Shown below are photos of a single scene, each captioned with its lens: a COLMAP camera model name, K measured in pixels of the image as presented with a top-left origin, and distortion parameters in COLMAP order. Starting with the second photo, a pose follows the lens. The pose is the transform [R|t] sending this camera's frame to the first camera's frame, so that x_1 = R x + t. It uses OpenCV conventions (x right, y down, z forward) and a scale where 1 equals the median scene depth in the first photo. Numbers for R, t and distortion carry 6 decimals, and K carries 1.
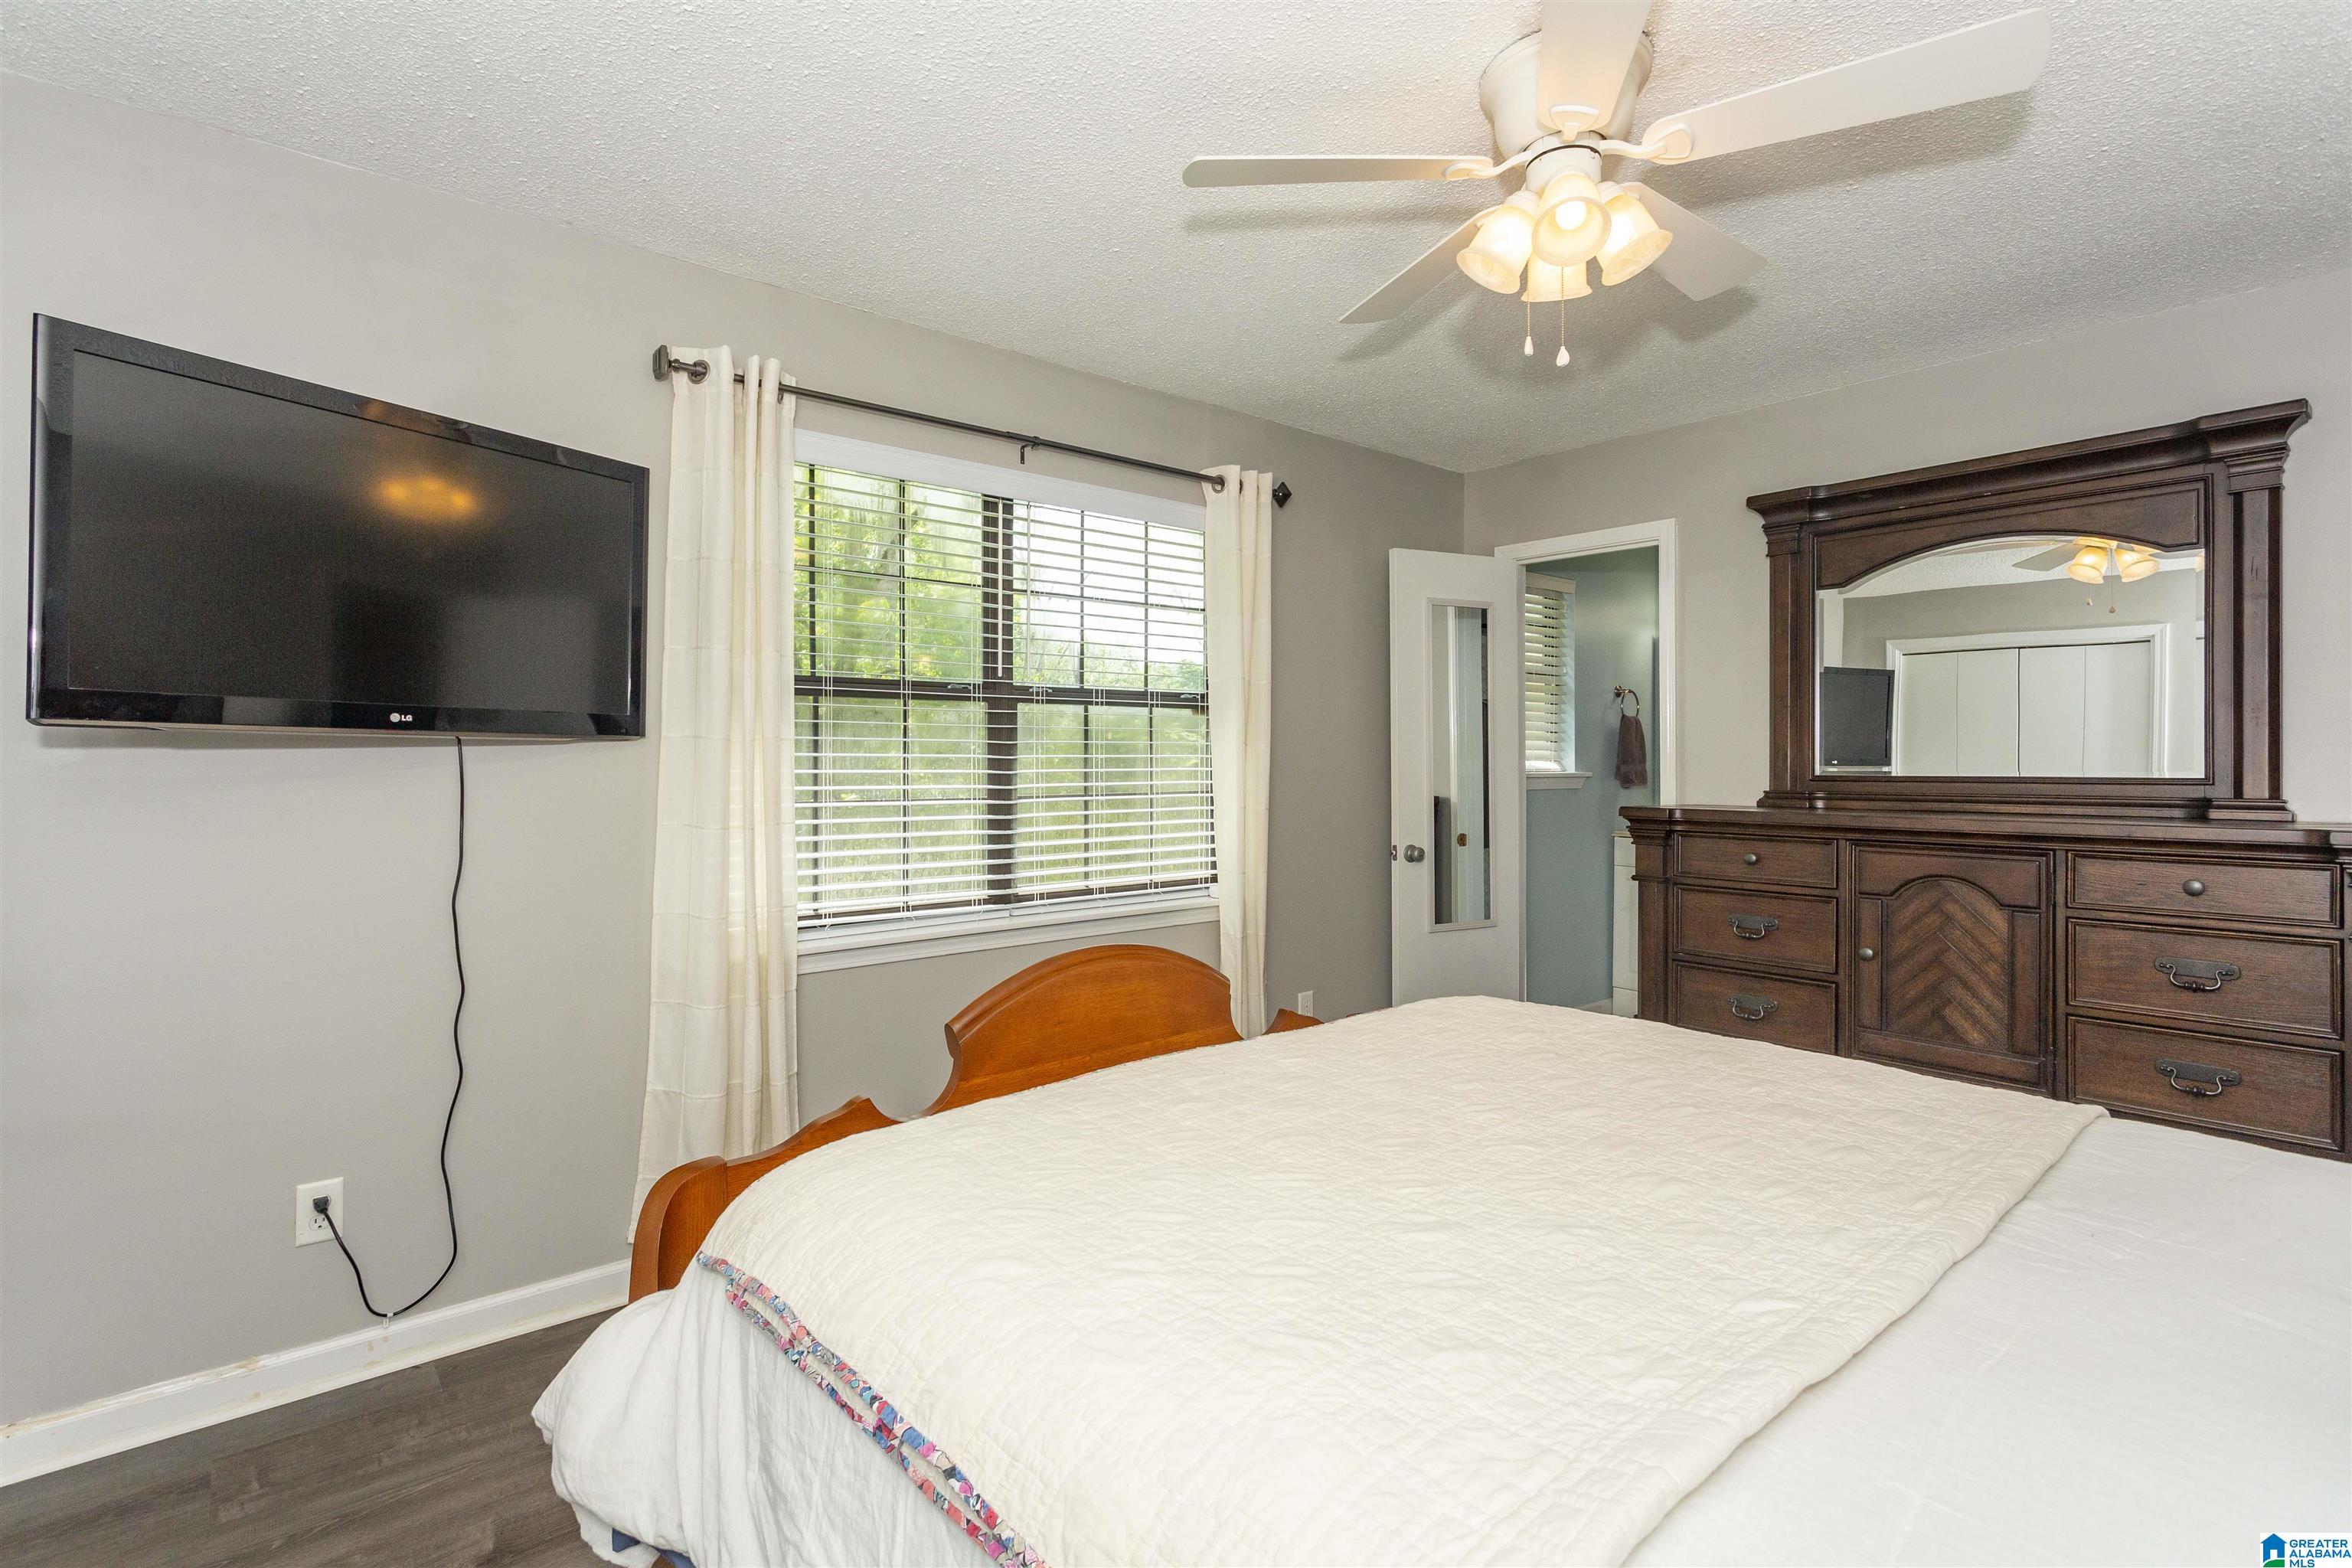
lens RADIAL K [[1128.6, 0, 1177.5], [0, 1128.6, 762.1], [0, 0, 1]] dist [0.001675, 0.001264]
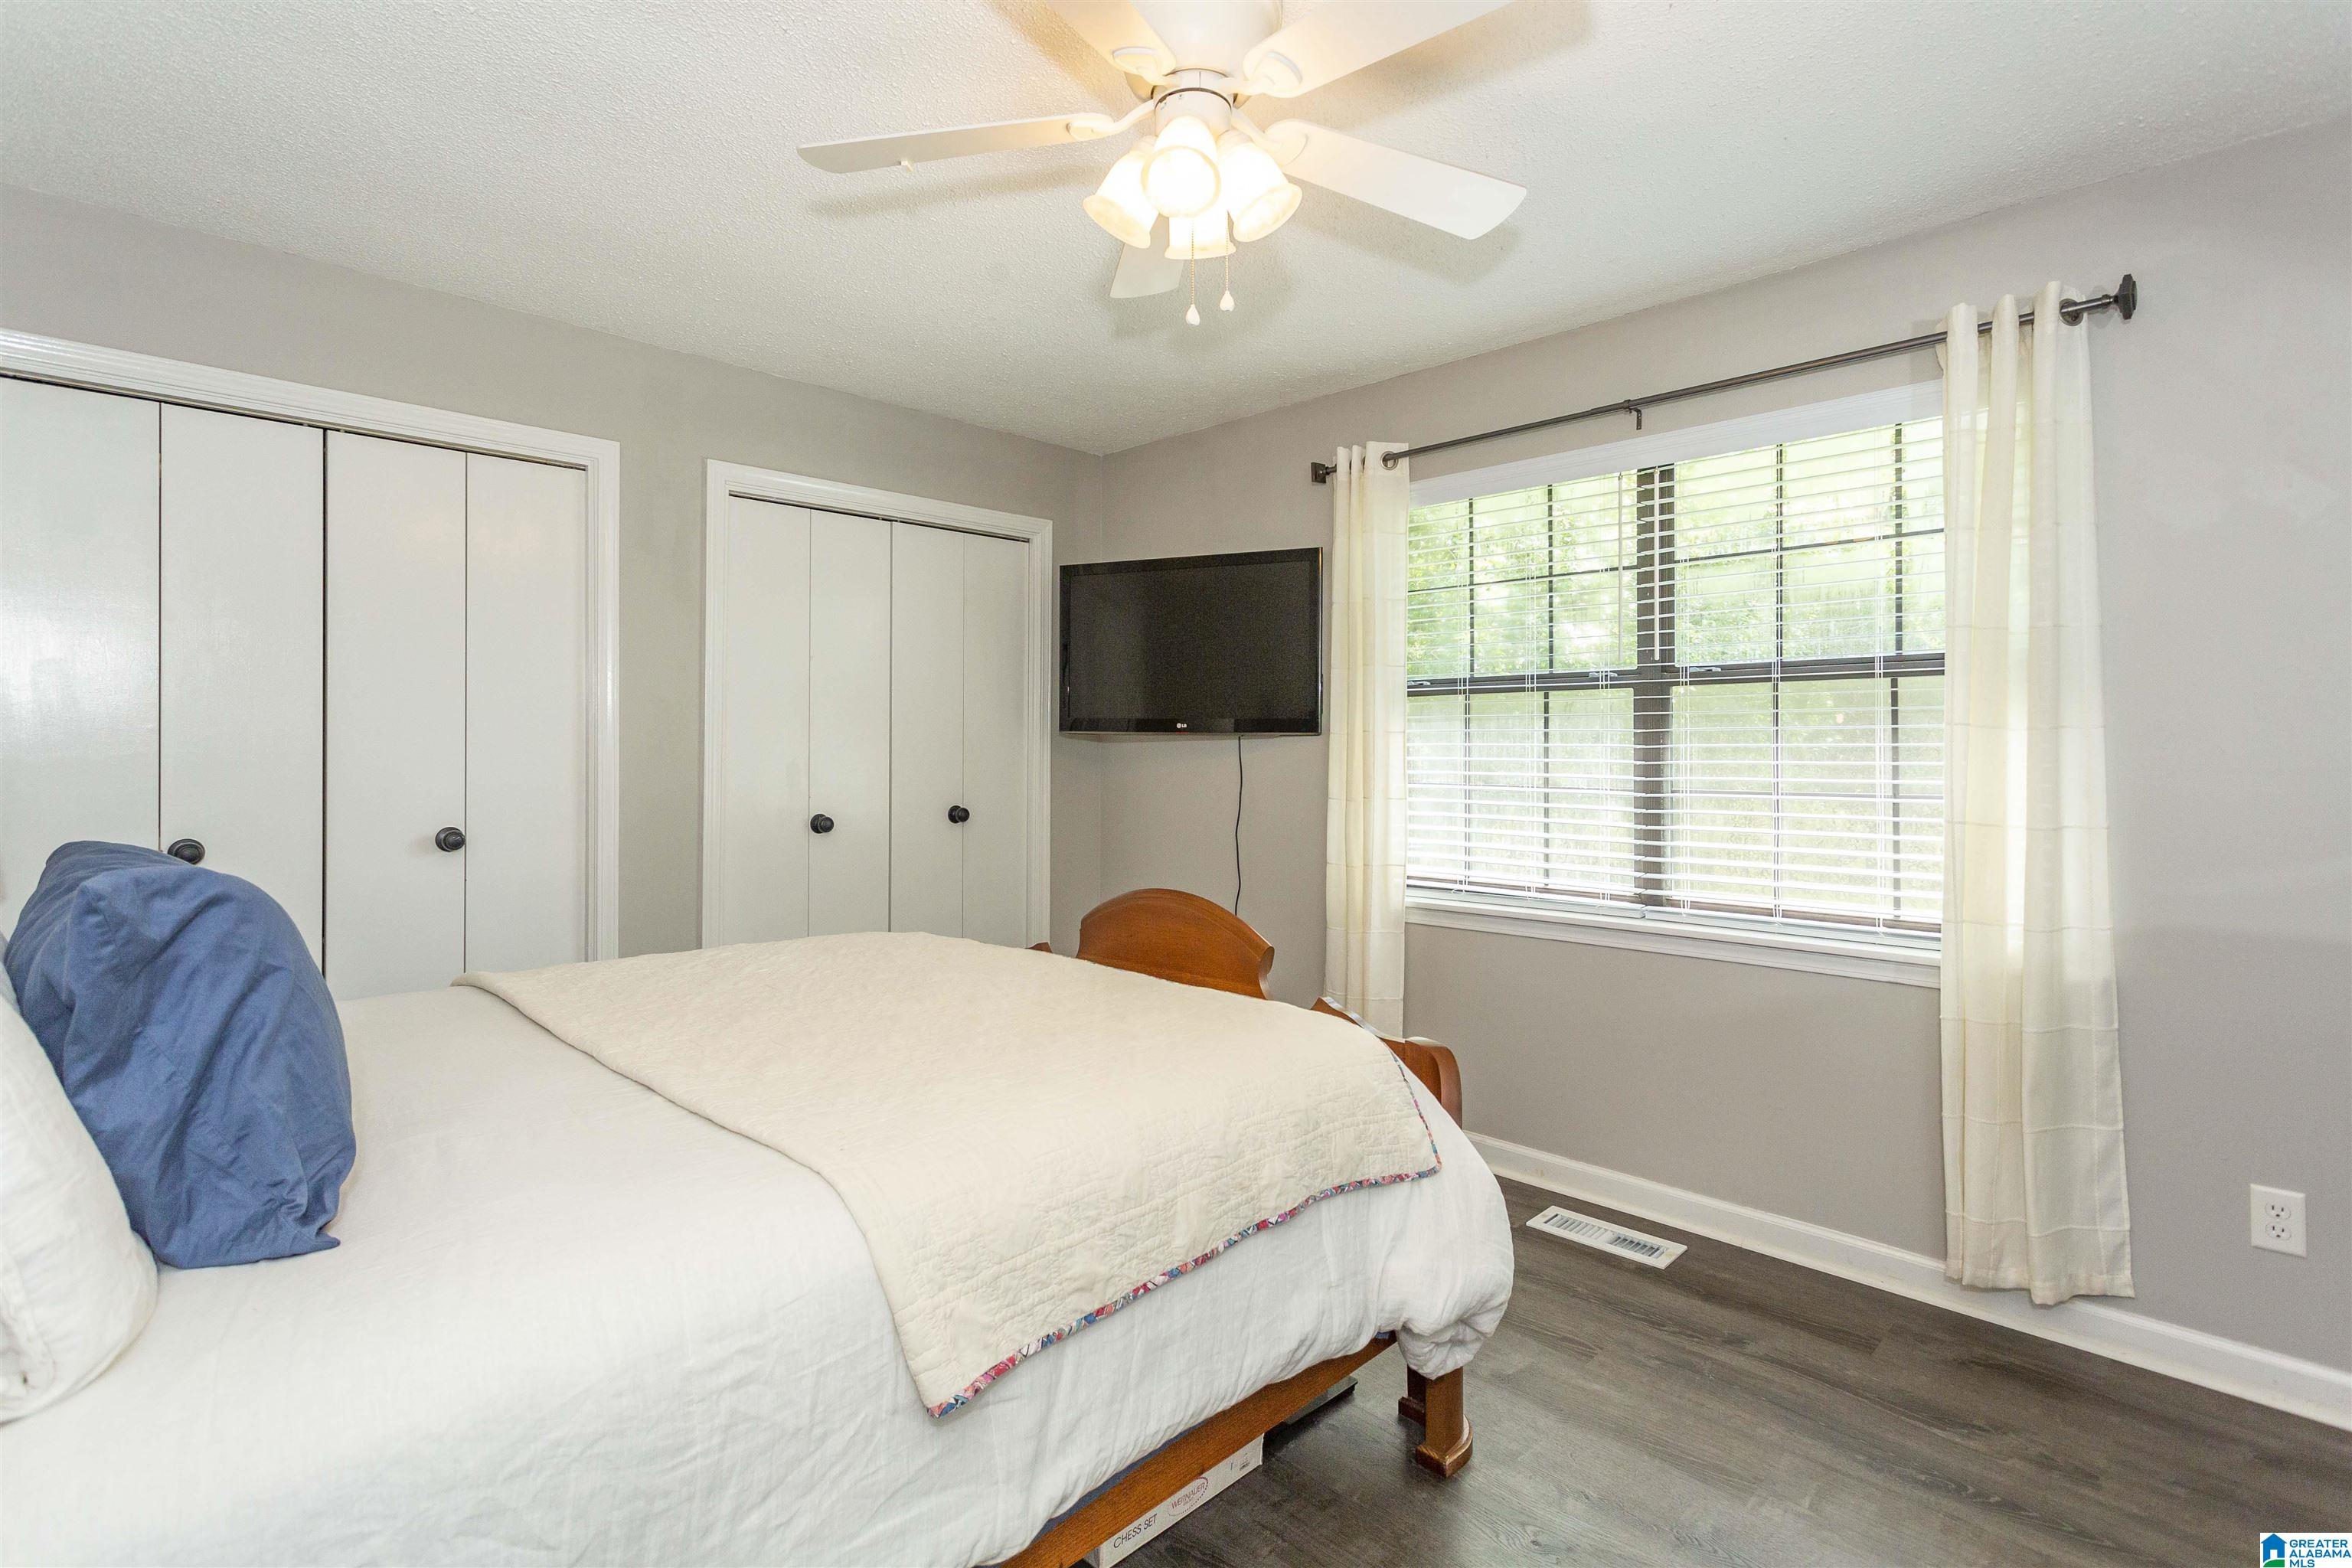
lens RADIAL K [[1128.6, 0, 1177.5], [0, 1128.6, 762.1], [0, 0, 1]] dist [0.001675, 0.001264]
pose [[0.090744, 0.011931, -0.995803, 0.736007], [-0.005913, 0.999917, 0.011442, -0.000026], [0.995857, 0.004850, 0.090807, 0.527890]]
